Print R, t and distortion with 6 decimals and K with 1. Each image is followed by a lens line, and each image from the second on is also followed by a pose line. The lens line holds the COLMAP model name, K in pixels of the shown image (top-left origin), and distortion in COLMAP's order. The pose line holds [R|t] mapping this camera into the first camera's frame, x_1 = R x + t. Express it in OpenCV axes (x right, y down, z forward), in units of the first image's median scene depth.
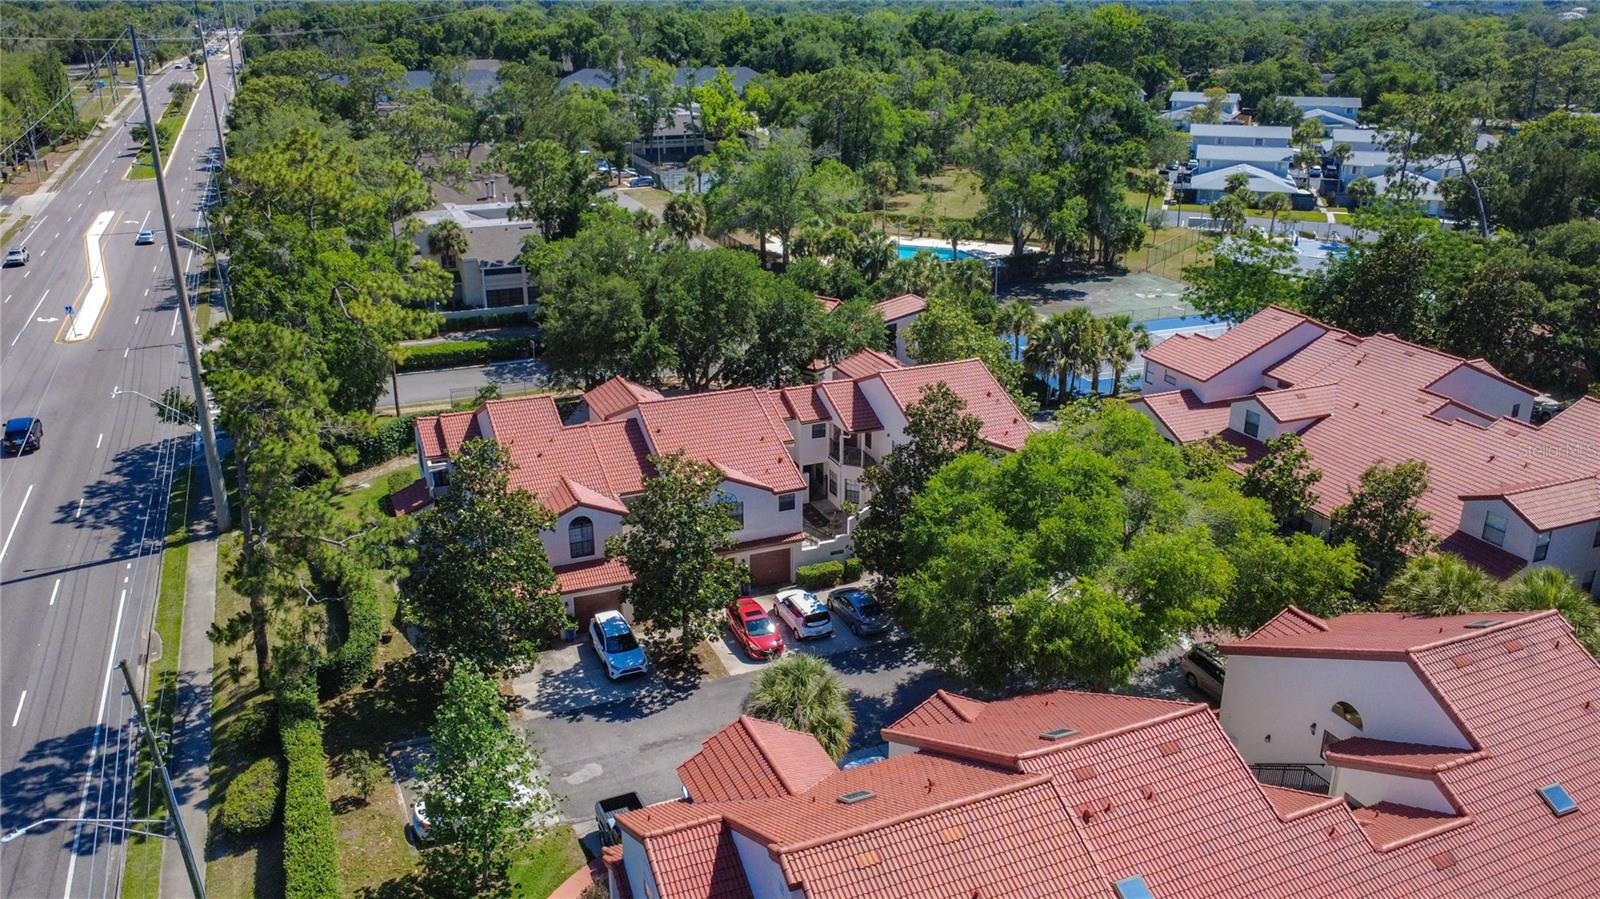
lens RADIAL K [[1241.9, 0, 774.8], [0, 1241.9, 410.2], [0, 0, 1]] dist [0.004035, 0.000865]
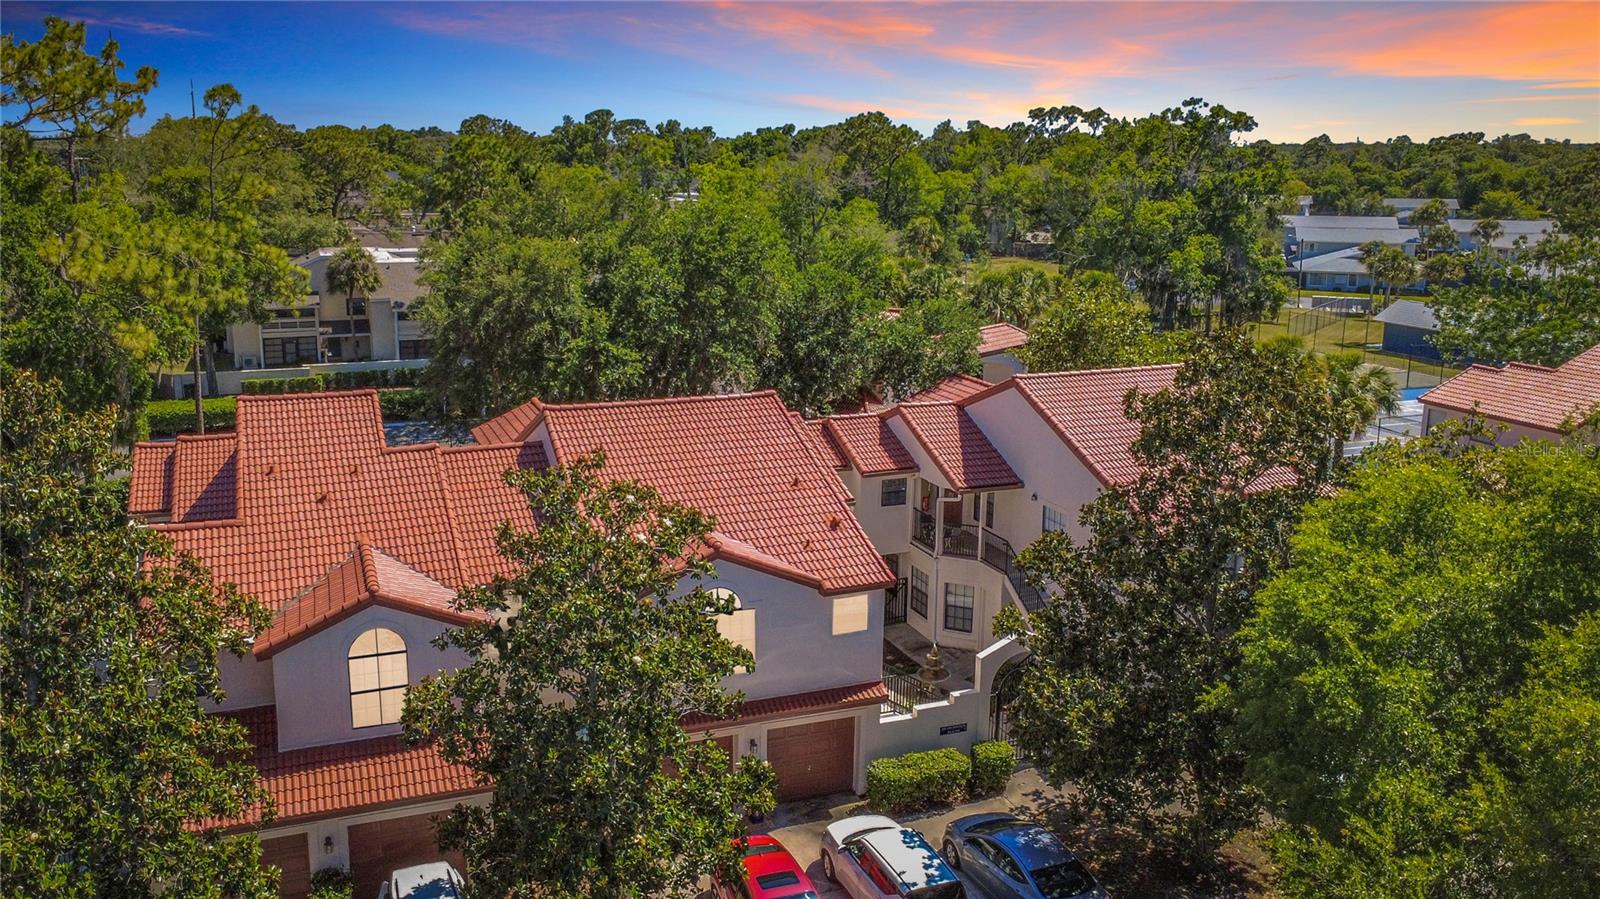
lens RADIAL K [[1227.8, 0, 714.5], [0, 1227.8, 395.0], [0, 0, 1]] dist [-0.004439, 0.001687]
pose [[0.998733, 0.016177, -0.047648, -0.017485], [-0.022627, 0.990160, -0.138101, 0.050598], [0.044945, 0.139004, 0.989271, 0.474252]]
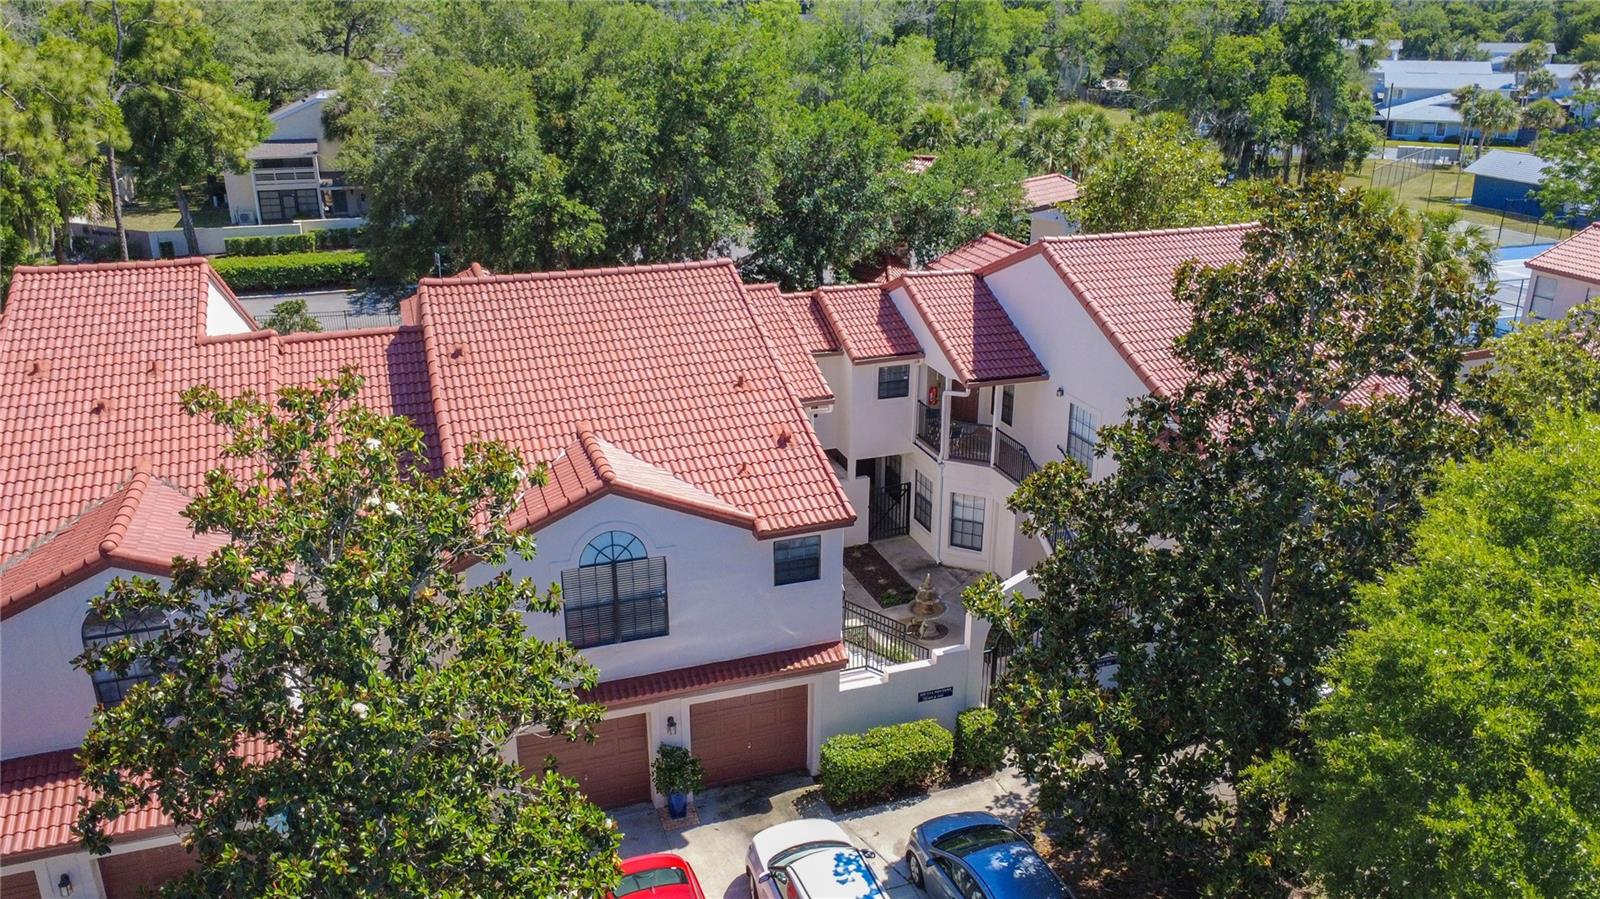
lens RADIAL K [[1180.1, 0, 800.0], [0, 1180.1, 449.5], [0, 0, 1]] dist [-0.001088, -0.002051]
pose [[0.998793, 0.024287, -0.042682, 0.021088], [-0.023012, 0.999281, 0.030120, 0.028990], [0.043383, -0.029102, 0.998635, 0.588940]]
